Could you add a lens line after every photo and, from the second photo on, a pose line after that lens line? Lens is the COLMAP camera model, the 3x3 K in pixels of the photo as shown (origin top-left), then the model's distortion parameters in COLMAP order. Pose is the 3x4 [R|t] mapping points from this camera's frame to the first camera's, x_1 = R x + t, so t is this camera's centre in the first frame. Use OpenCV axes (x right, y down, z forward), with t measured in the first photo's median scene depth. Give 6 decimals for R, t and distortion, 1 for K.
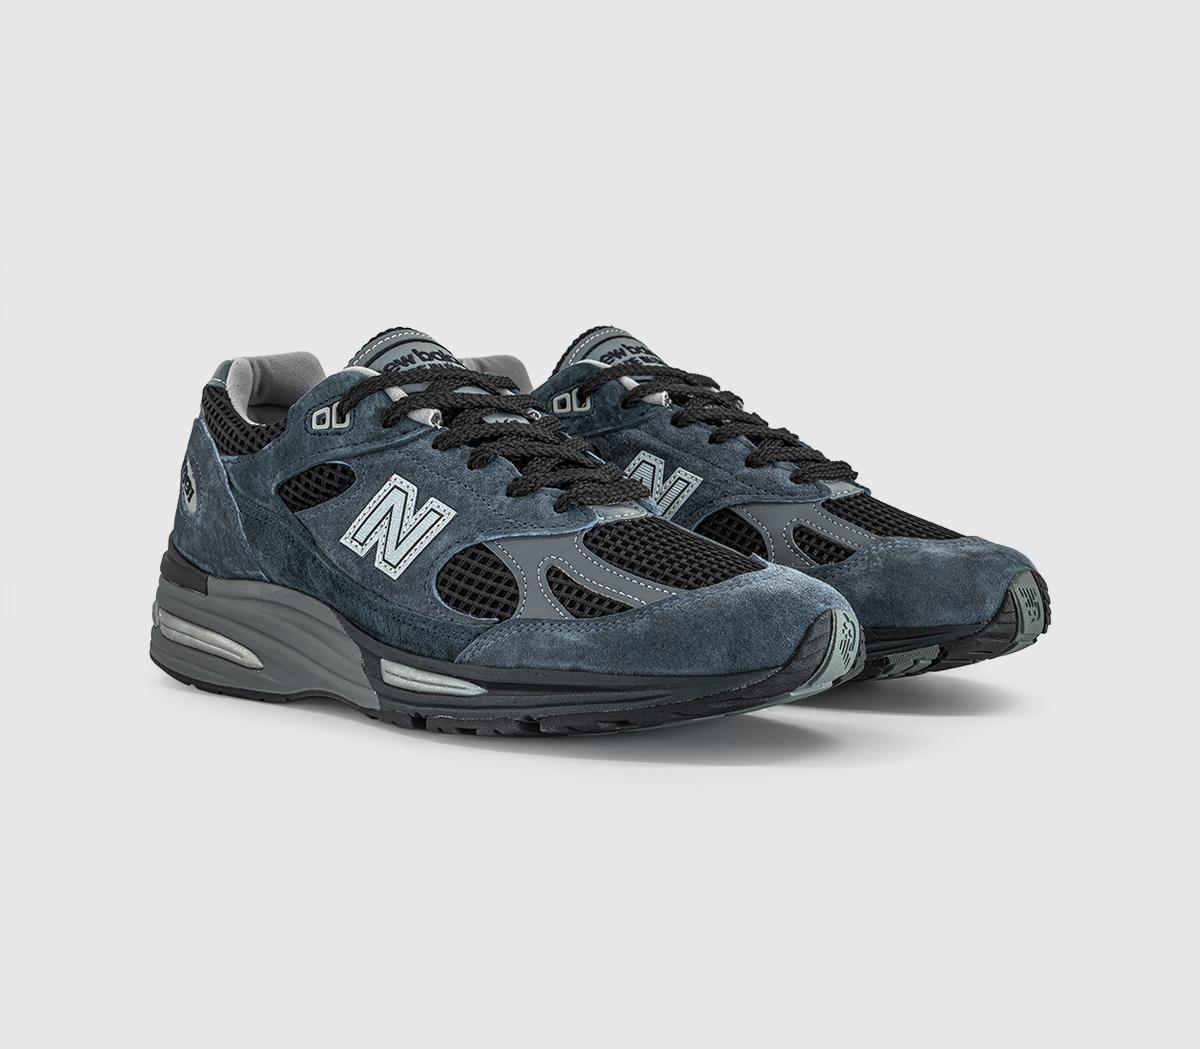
lens RADIAL K [[1857.1, 0, 600.0], [0, 1857.1, 524.5], [0, 0, 1]] dist [0.012400, 0.039353]
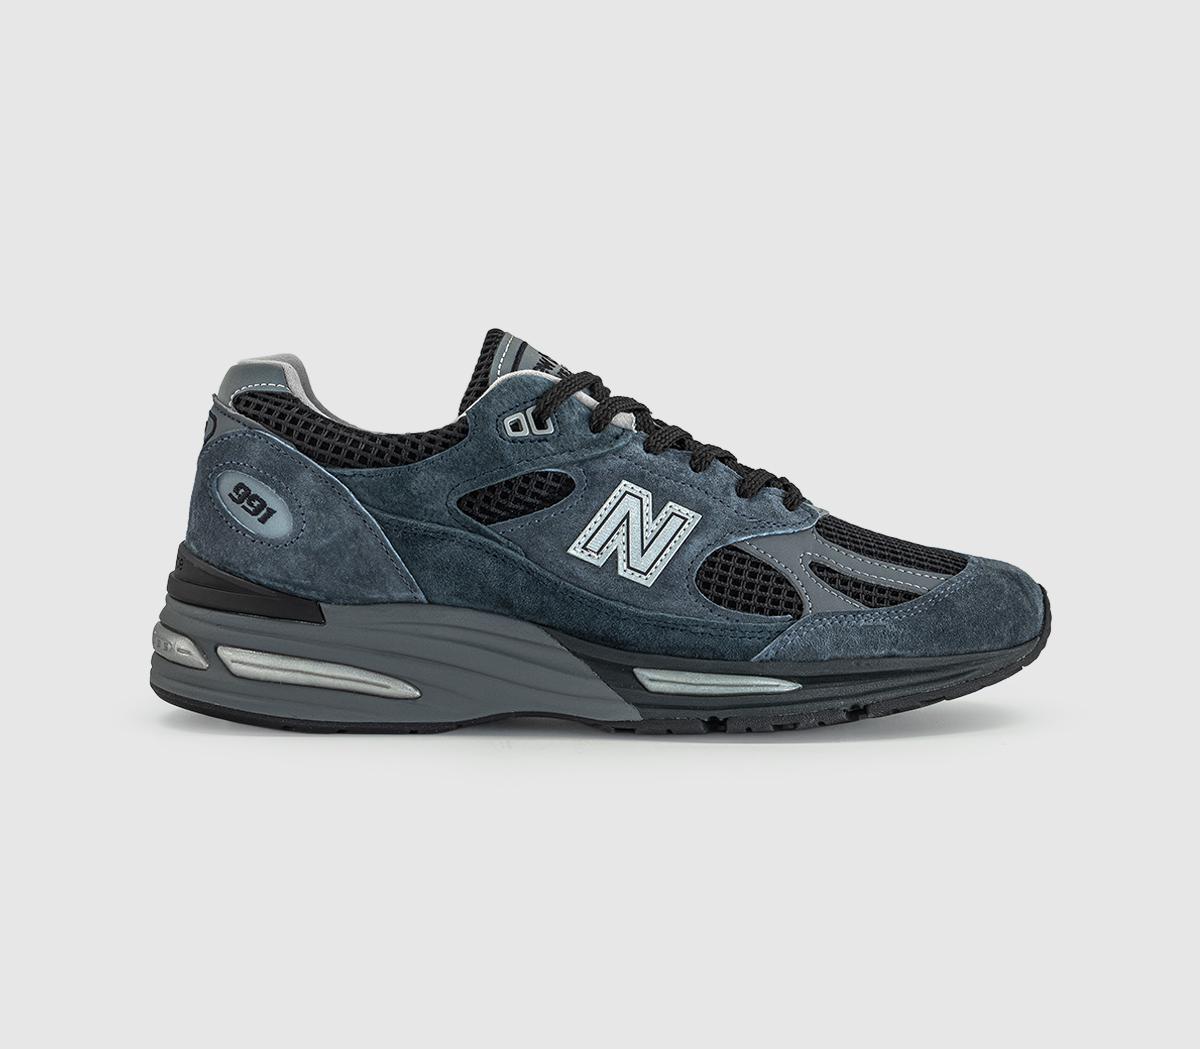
lens RADIAL K [[1857.1, 0, 600.0], [0, 1857.1, 524.5], [0, 0, 1]] dist [0.012400, 0.039353]
pose [[0.806383, -0.048772, 0.589379, -0.707575], [0.049134, 0.998673, 0.015417, -0.019589], [-0.589349, 0.016526, 0.807709, 0.219330]]
